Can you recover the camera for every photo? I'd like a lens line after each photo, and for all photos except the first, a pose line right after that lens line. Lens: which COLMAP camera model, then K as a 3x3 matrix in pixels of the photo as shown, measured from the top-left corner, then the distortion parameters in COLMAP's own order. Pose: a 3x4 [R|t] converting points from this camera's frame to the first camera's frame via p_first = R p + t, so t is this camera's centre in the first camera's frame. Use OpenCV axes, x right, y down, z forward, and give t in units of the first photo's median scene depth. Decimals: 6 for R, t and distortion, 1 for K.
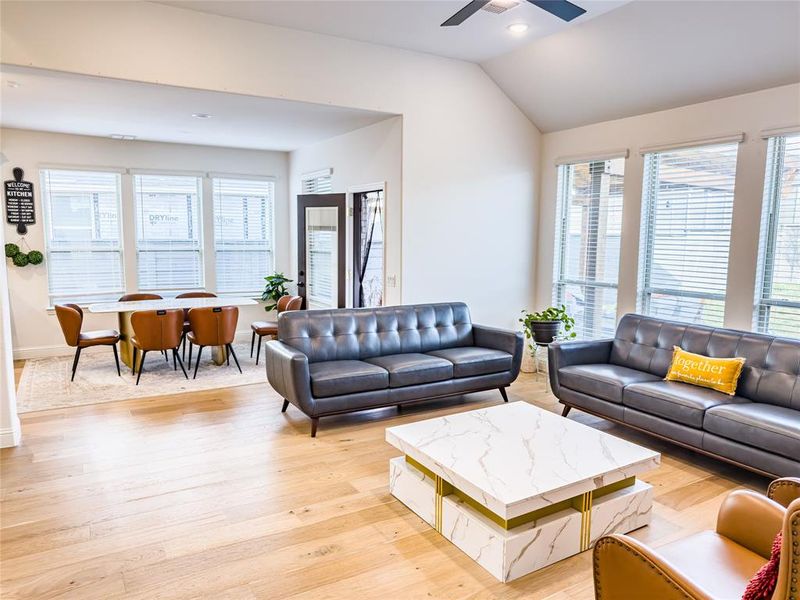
lens RADIAL K [[567.1, 0, 400.0], [0, 567.1, 300.0], [0, 0, 1]] dist [-0.001846, 0.000393]
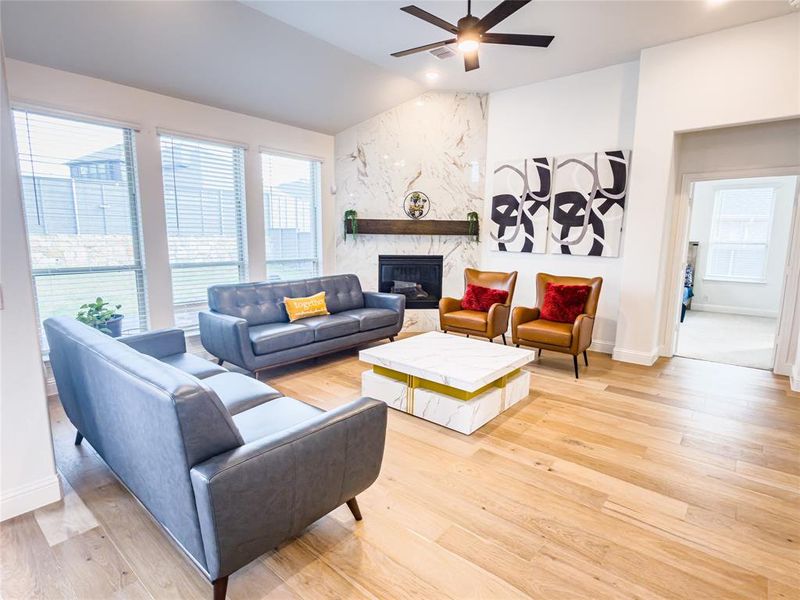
lens RADIAL K [[421.8, 0, 400.0], [0, 421.8, 300.0], [0, 0, 1]] dist [-0.004558, -0.001726]
pose [[-0.334901, -0.150872, 0.930096, -0.369560], [0.094877, 0.976682, 0.192591, -0.054609], [-0.937464, 0.152743, -0.312778, 0.689893]]
